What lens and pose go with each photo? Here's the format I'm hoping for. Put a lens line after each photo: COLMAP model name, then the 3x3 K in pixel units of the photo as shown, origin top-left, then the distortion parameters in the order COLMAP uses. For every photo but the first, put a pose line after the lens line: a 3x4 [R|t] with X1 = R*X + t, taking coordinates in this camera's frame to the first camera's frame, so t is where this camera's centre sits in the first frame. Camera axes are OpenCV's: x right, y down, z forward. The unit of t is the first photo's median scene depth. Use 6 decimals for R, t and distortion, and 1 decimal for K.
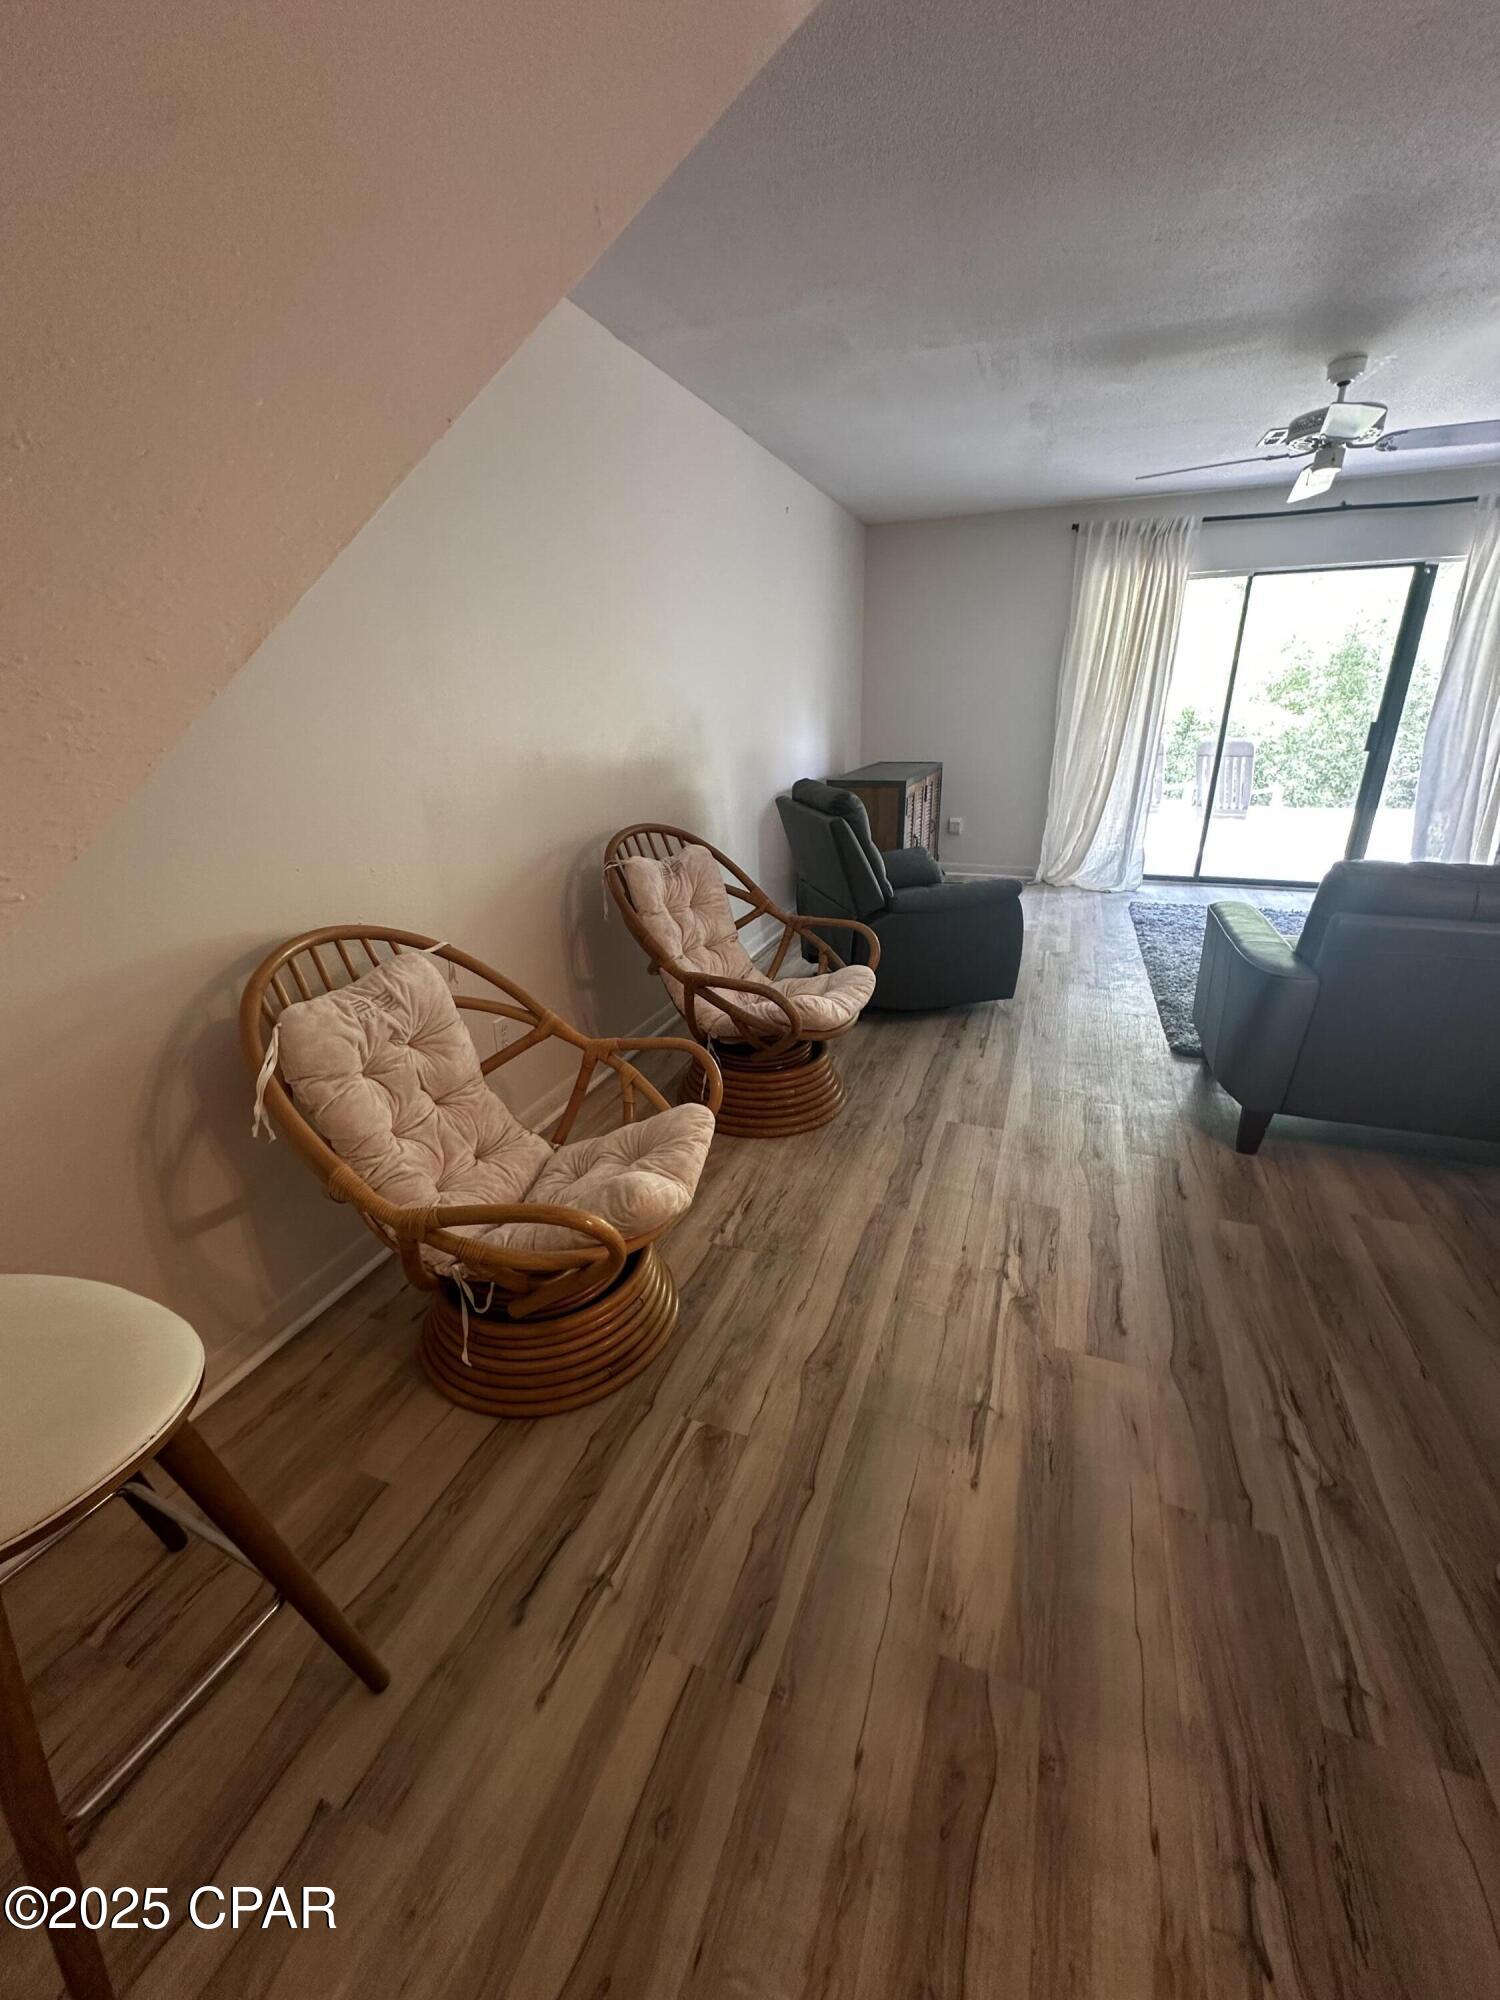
lens RADIAL K [[798.6, 0, 756.7], [0, 798.6, 996.7], [0, 0, 1]] dist [0.004437, -0.001303]
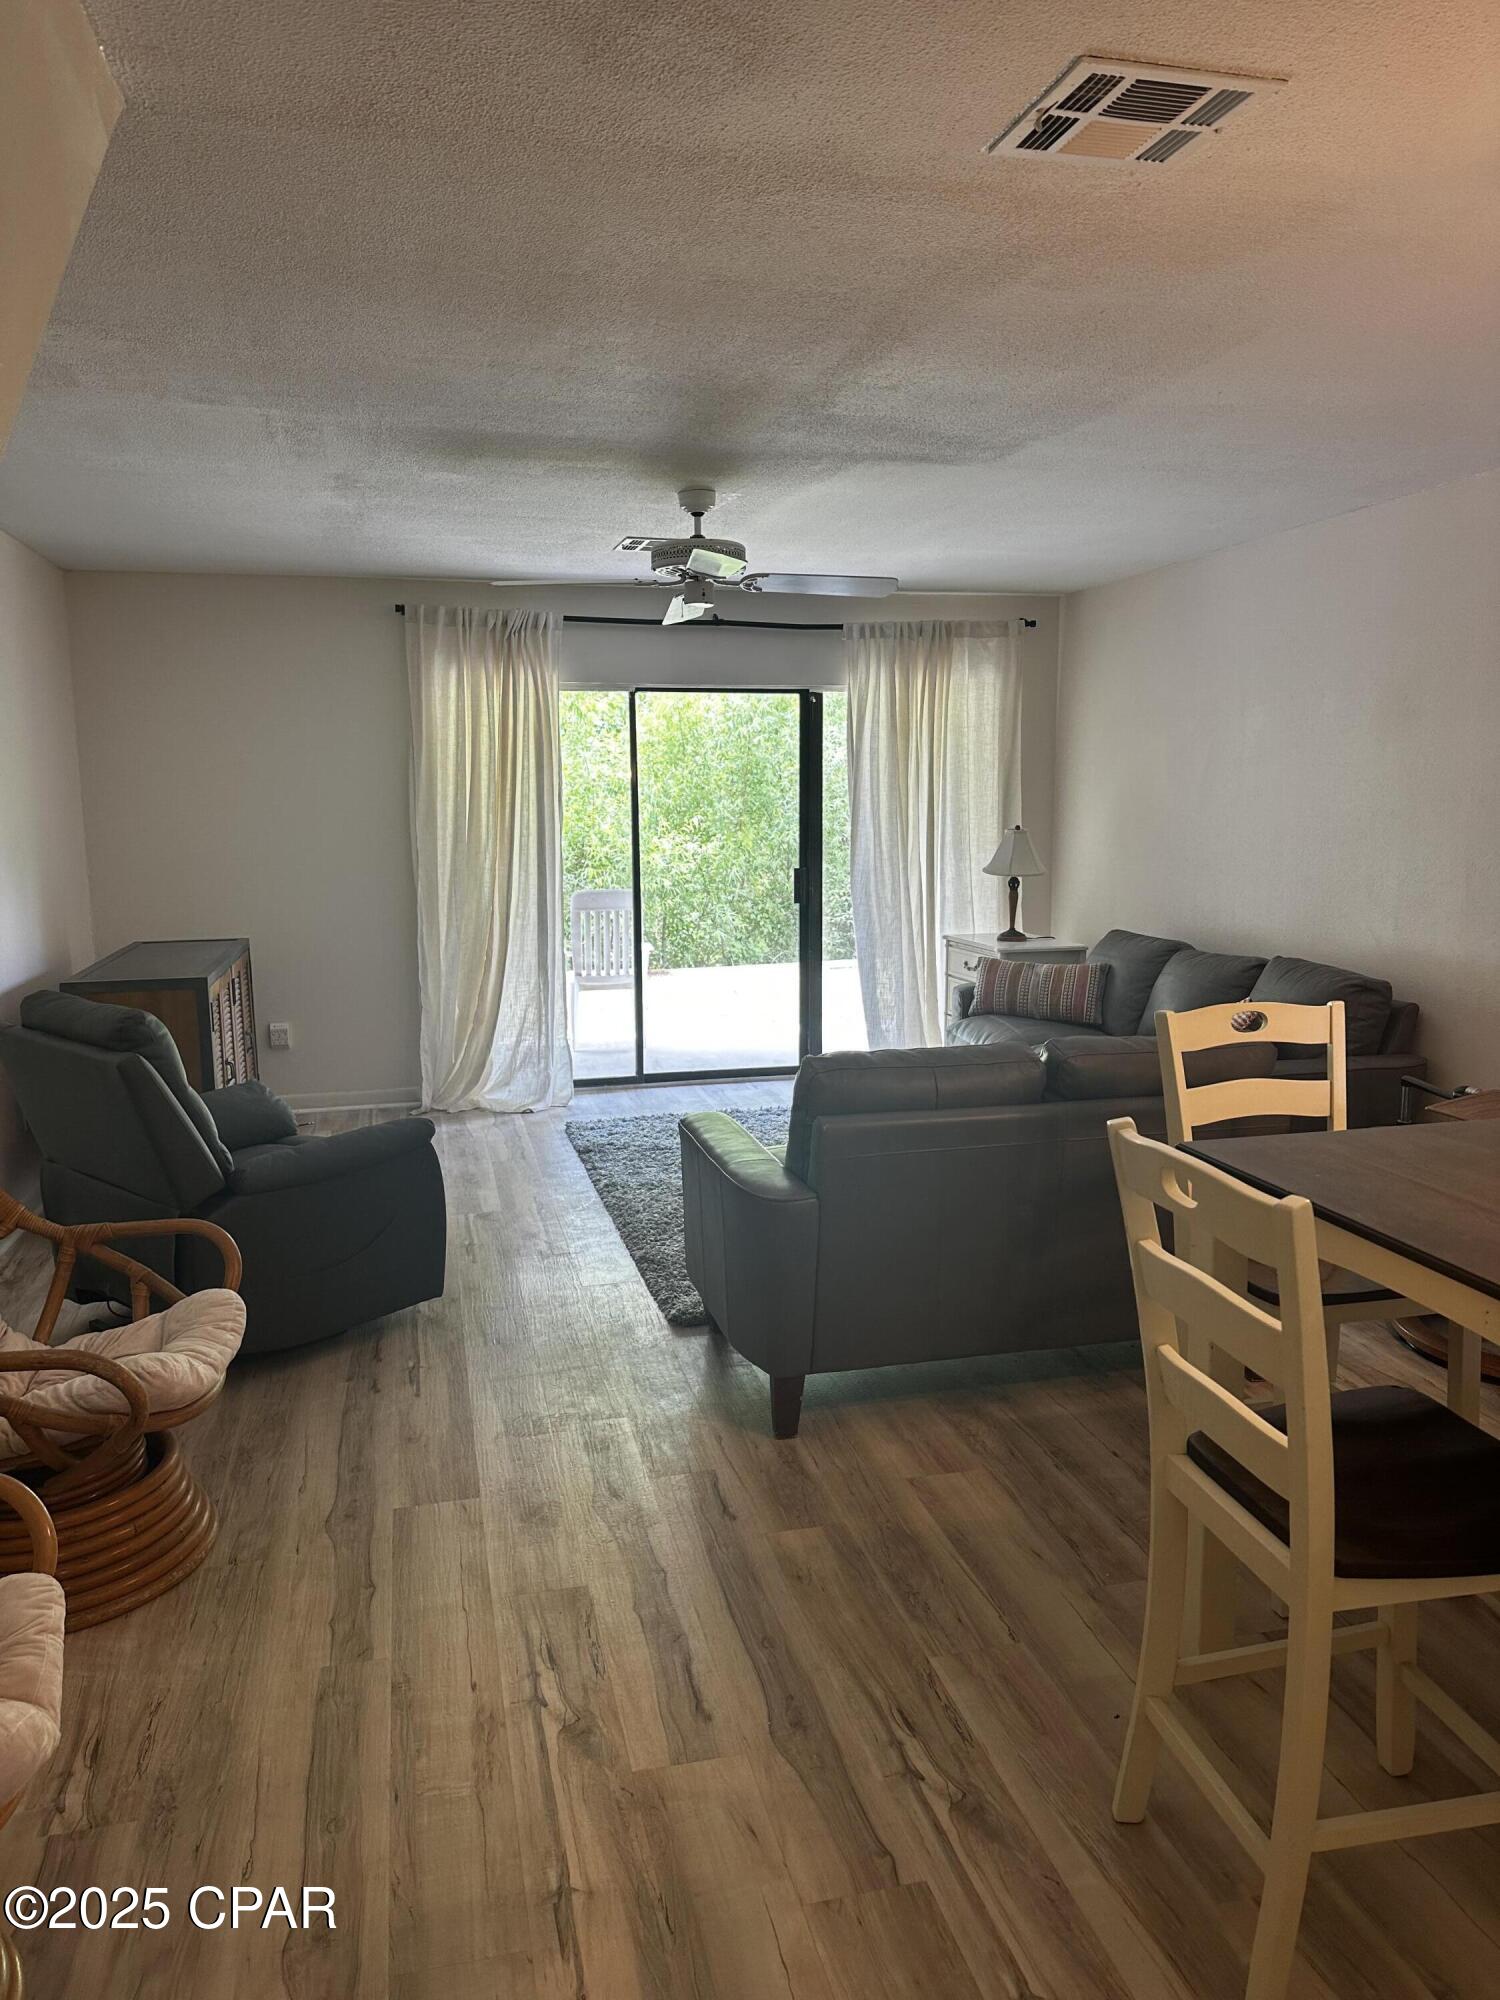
lens RADIAL K [[1386.4, 0, 756.5], [0, 1386.4, 996.2], [0, 0, 1]] dist [0.018066, -0.033714]
pose [[0.820643, -0.073355, 0.566713, -0.123696], [0.195859, 0.967763, -0.158351, -0.006546], [-0.536828, 0.240945, 0.808555, -0.147261]]
